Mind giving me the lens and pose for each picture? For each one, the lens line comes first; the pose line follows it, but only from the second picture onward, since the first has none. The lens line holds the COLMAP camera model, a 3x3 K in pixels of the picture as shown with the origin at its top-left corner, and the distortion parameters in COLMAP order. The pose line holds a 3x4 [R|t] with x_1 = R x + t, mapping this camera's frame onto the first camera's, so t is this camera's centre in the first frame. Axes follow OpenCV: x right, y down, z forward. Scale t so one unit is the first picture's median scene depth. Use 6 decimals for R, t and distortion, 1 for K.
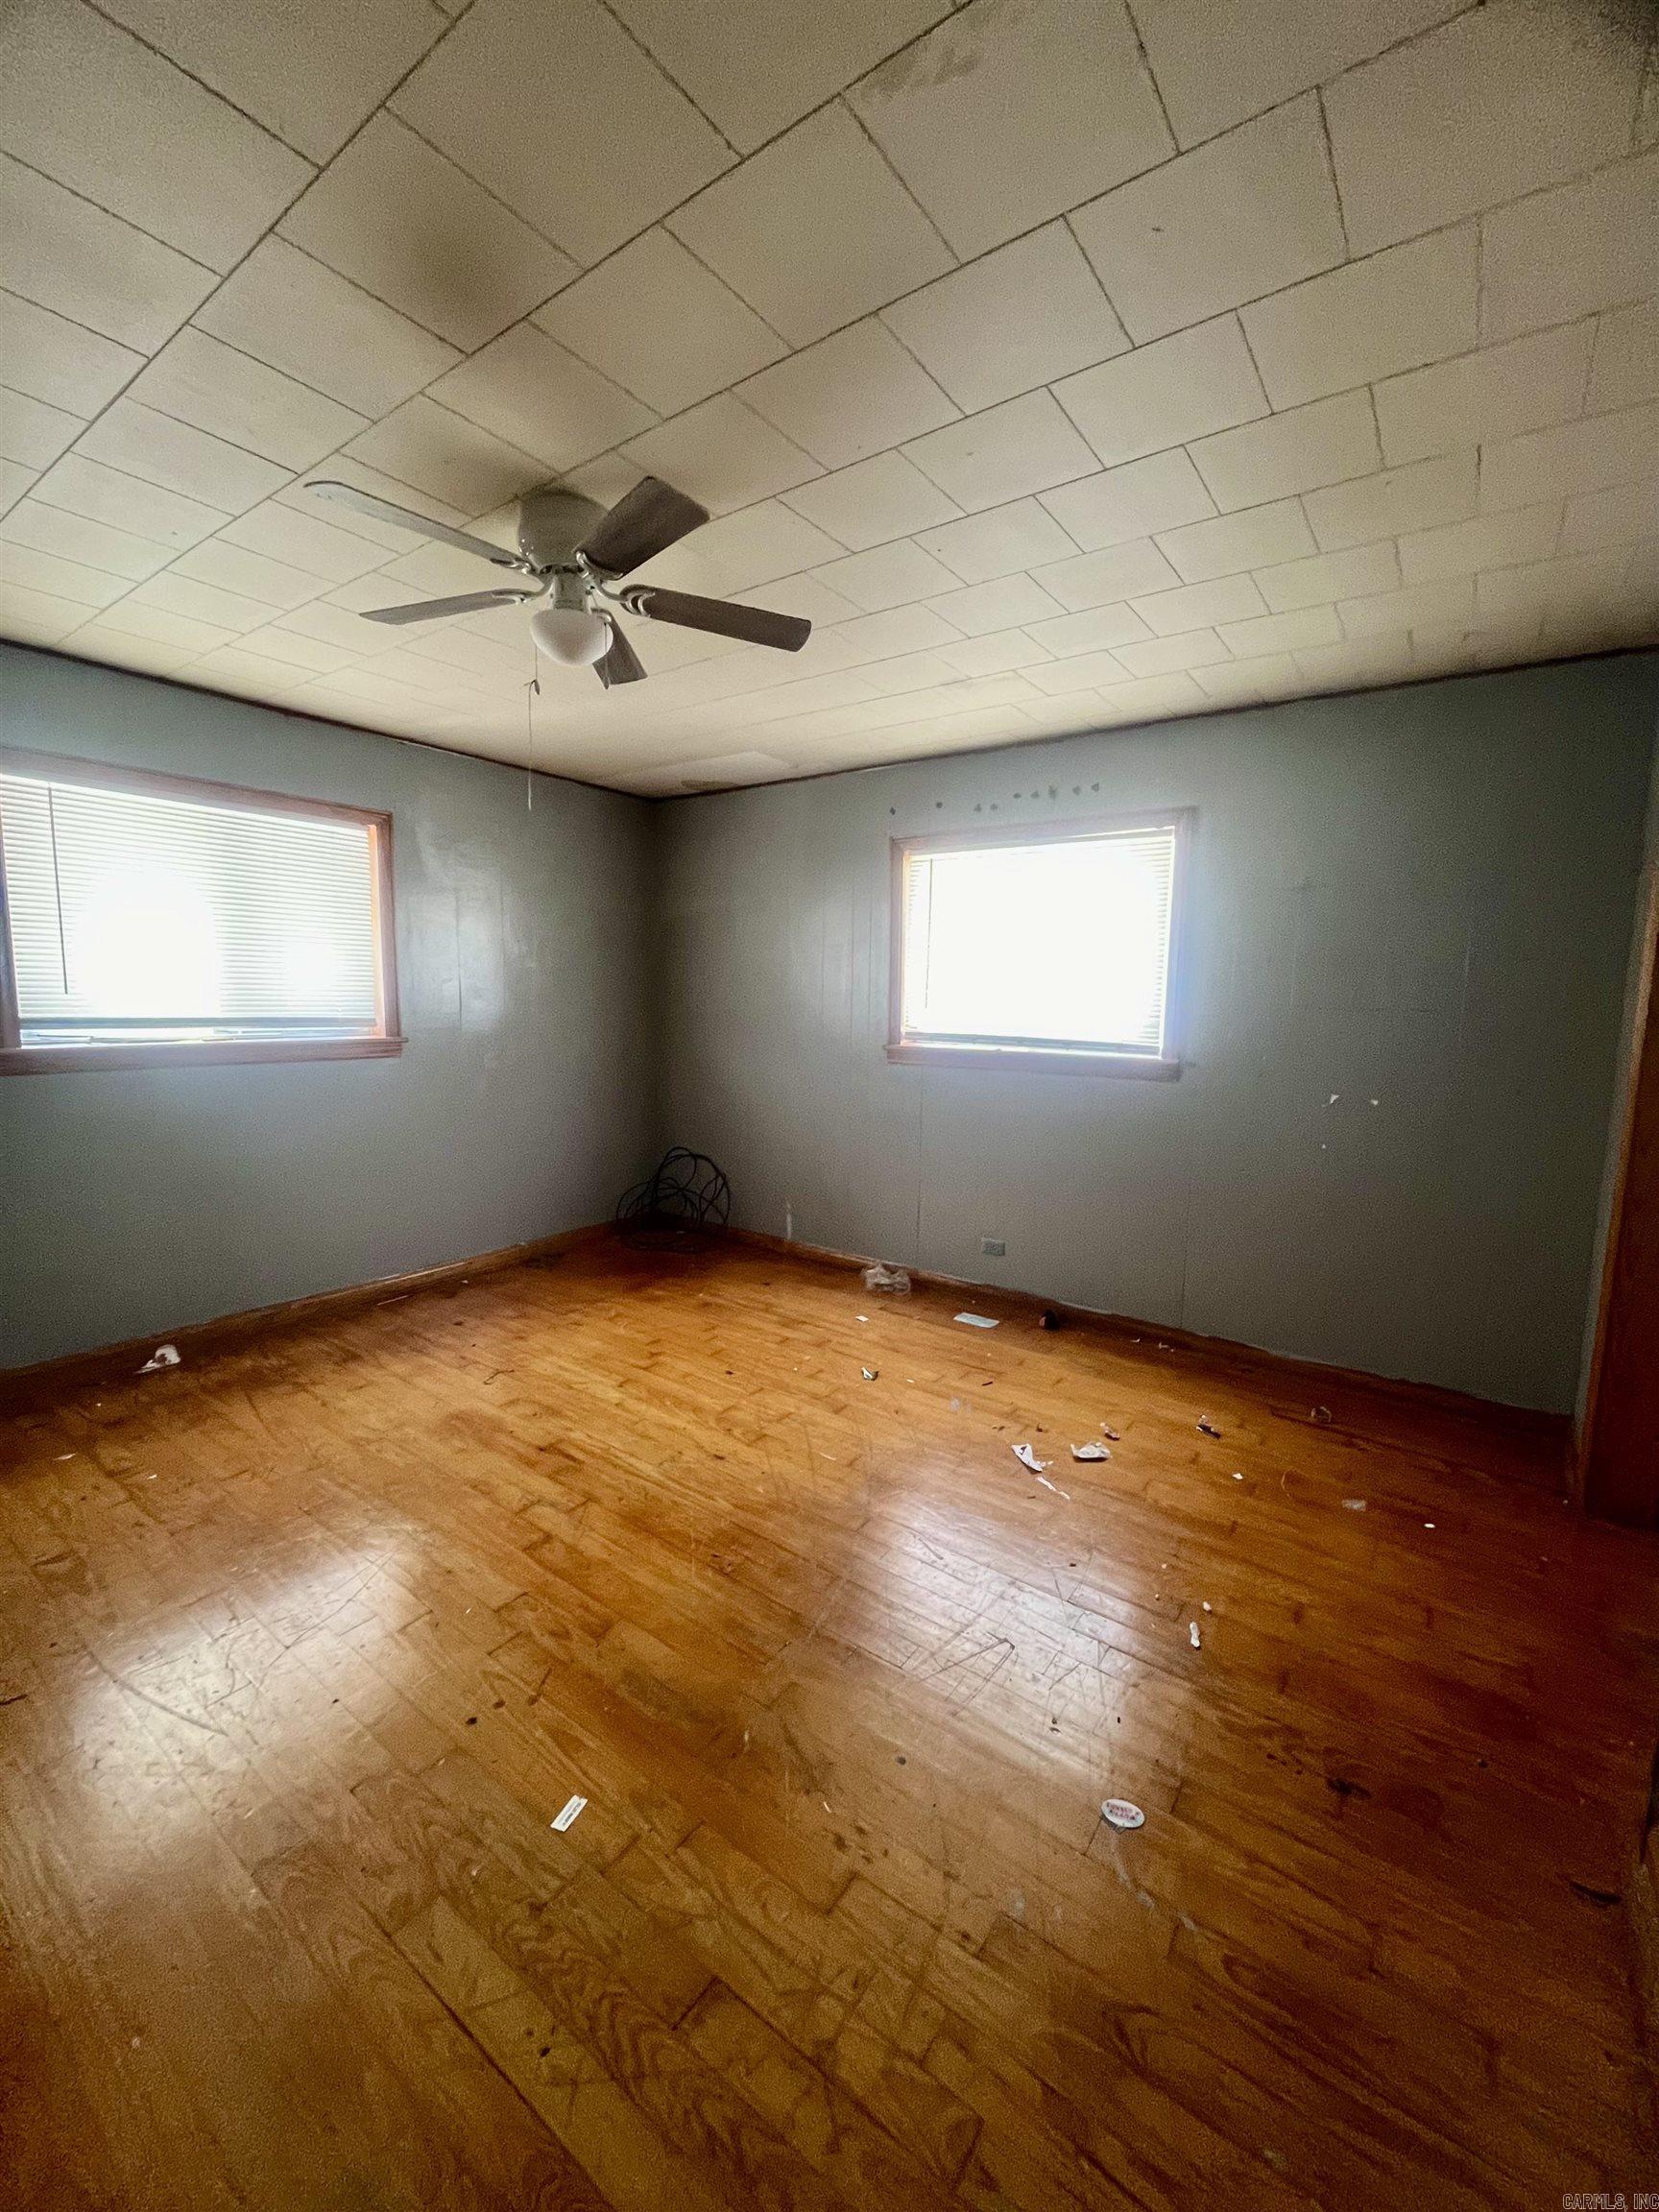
lens RADIAL K [[884.3, 0, 829.5], [0, 884.3, 1106.0], [0, 0, 1]] dist [-0.003012, -0.000224]
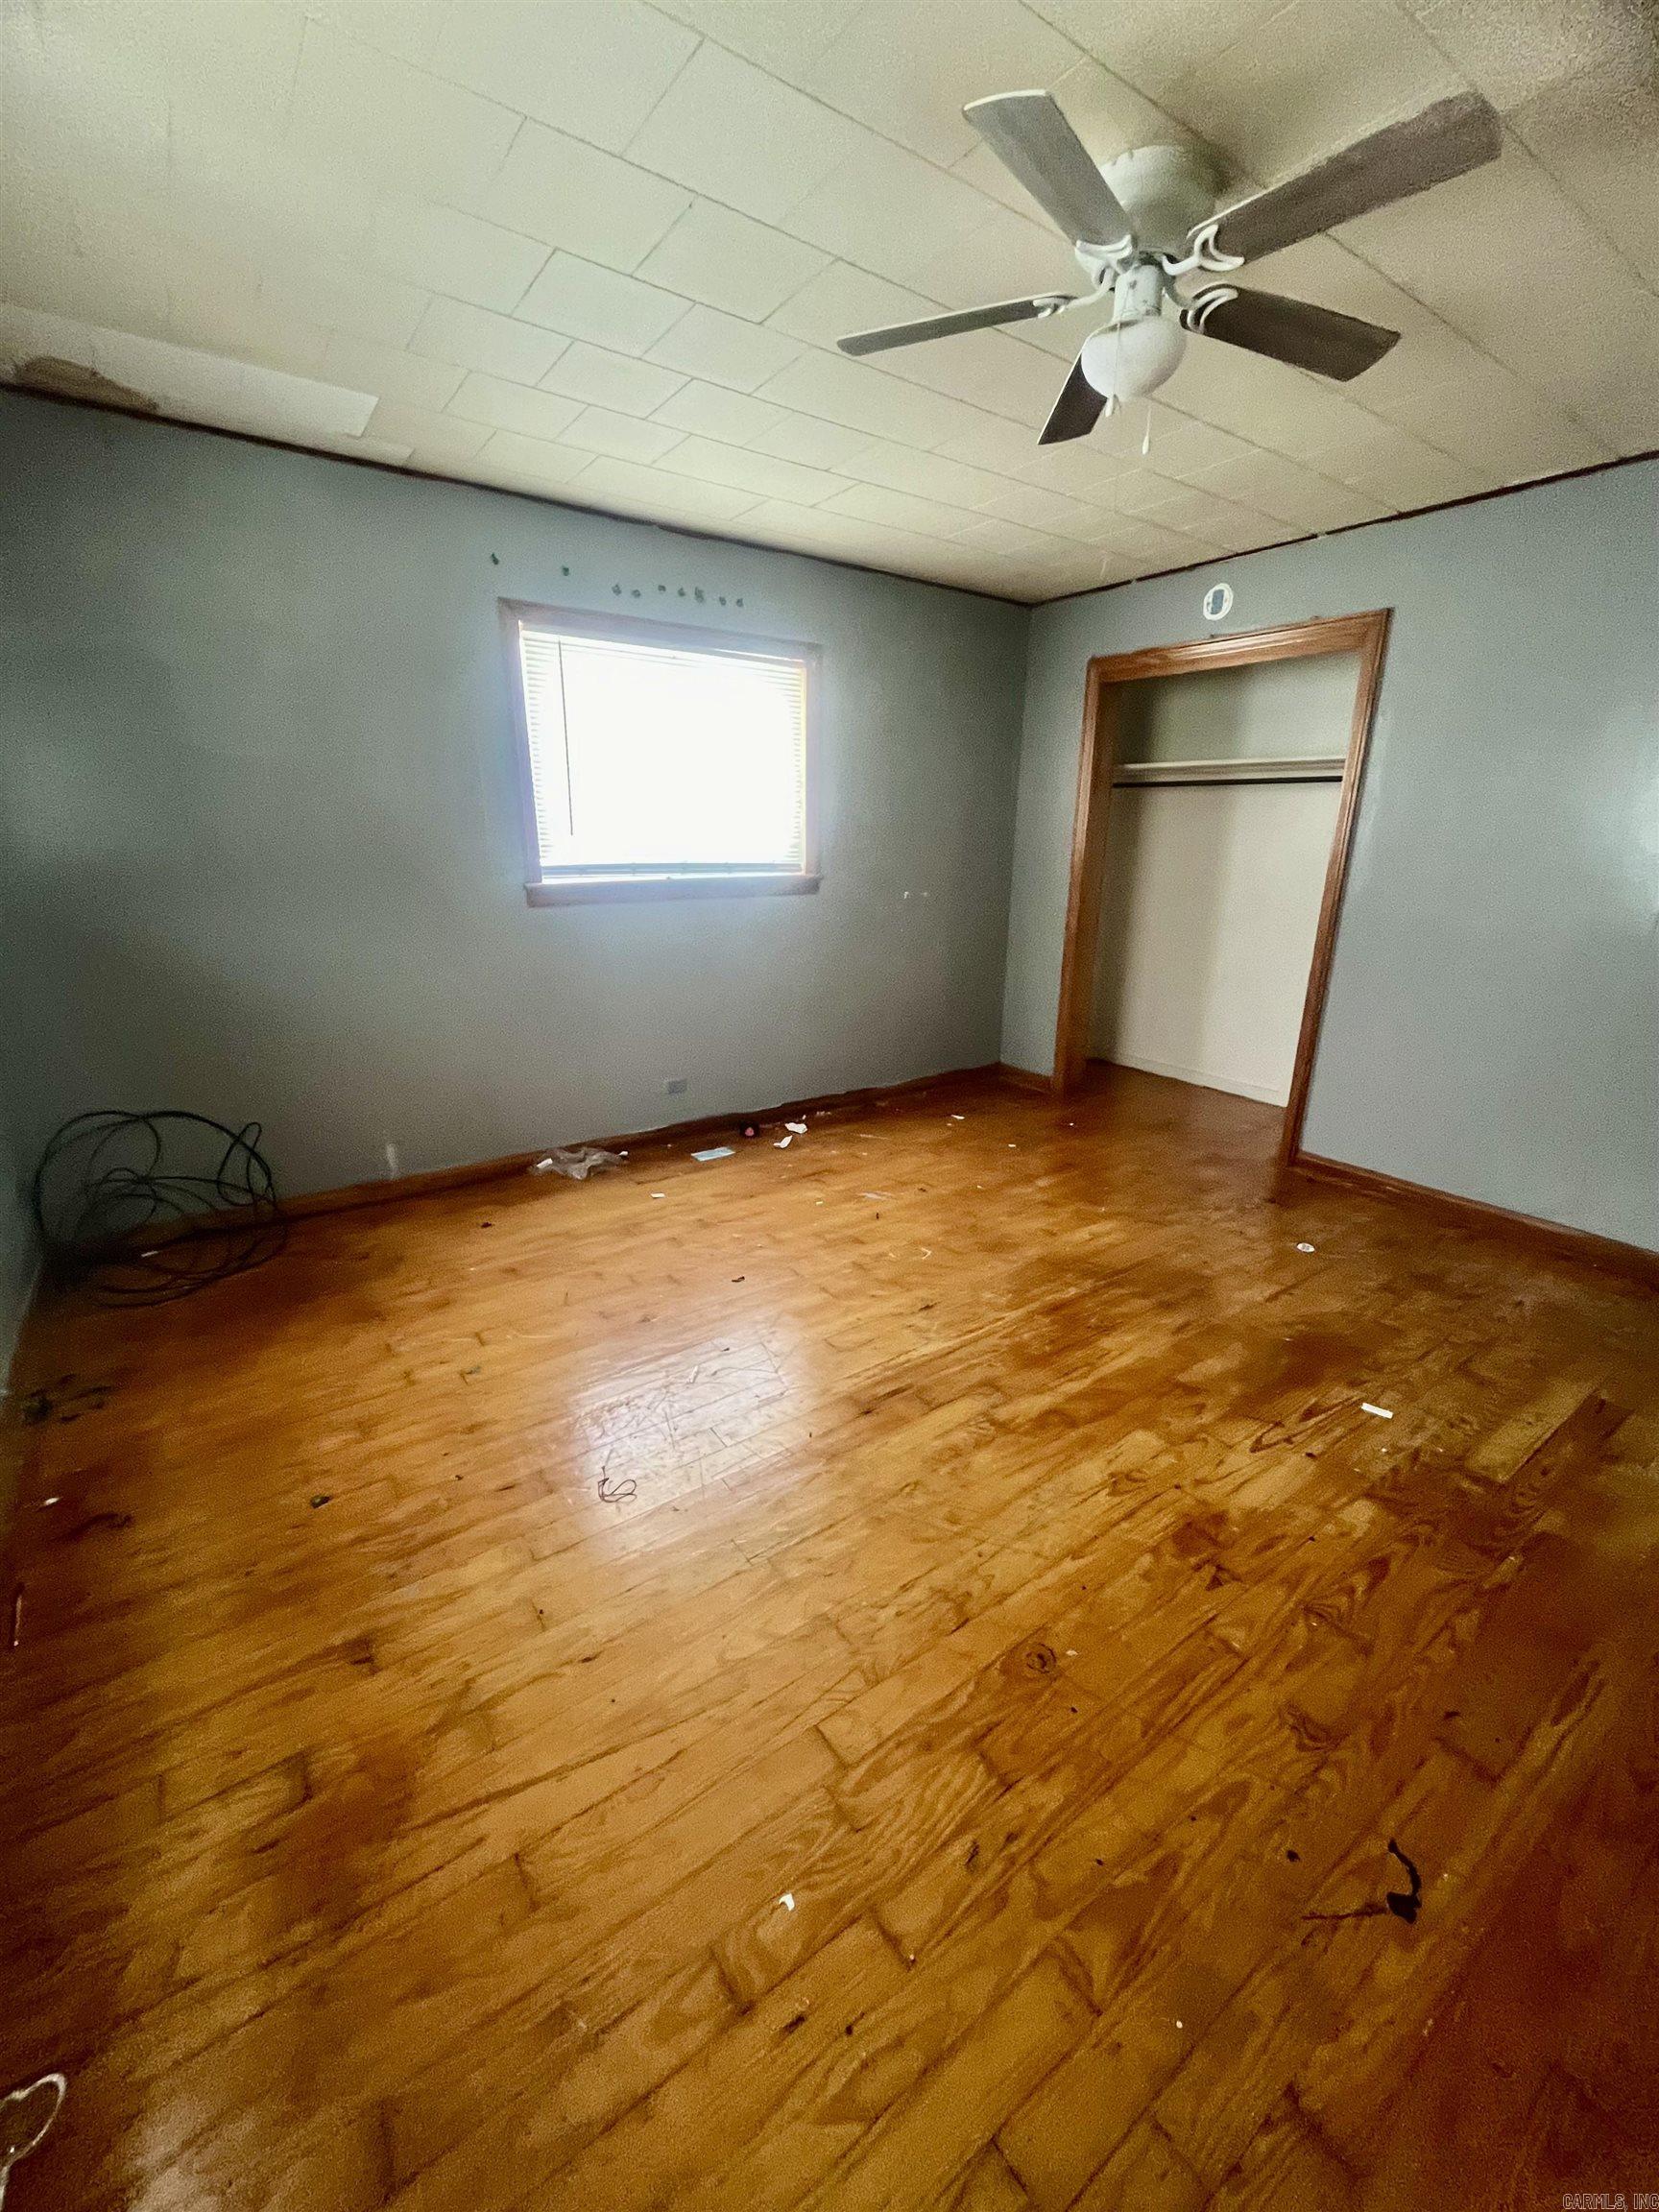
lens RADIAL K [[889.3, 0, 833.1], [0, 889.3, 1102.3], [0, 0, 1]] dist [-0.003556, -0.000019]
pose [[0.320022, -0.293578, 0.900776, -0.730010], [0.116377, 0.955759, 0.270152, -0.076460], [-0.940235, 0.018375, 0.340029, 0.557600]]
